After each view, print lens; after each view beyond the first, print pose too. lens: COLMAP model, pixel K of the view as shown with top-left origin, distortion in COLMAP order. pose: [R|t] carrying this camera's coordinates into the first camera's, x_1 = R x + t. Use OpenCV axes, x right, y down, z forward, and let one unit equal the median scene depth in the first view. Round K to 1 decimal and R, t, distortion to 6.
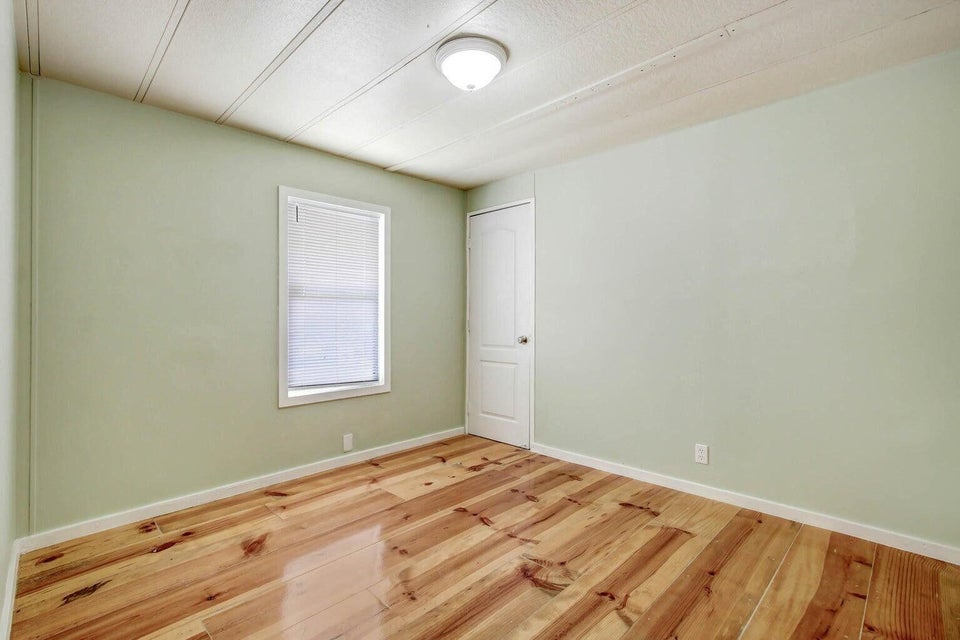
lens RADIAL K [[436.3, 0, 480.0], [0, 436.3, 320.0], [0, 0, 1]] dist [-0.000206, 0.018216]
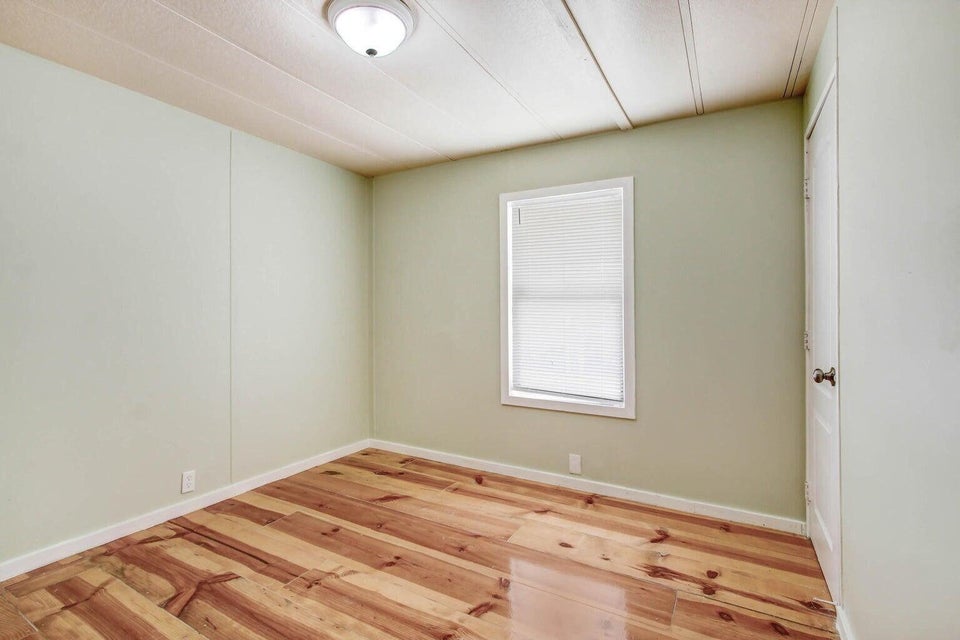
lens RADIAL K [[450.9, 0, 480.0], [0, 450.9, 320.0], [0, 0, 1]] dist [-0.003179, -0.000565]
pose [[0.268571, 0.013064, -0.963171, 0.564117], [-0.025394, 0.999657, 0.006478, -0.007119], [0.962925, 0.022719, 0.268810, 0.634788]]
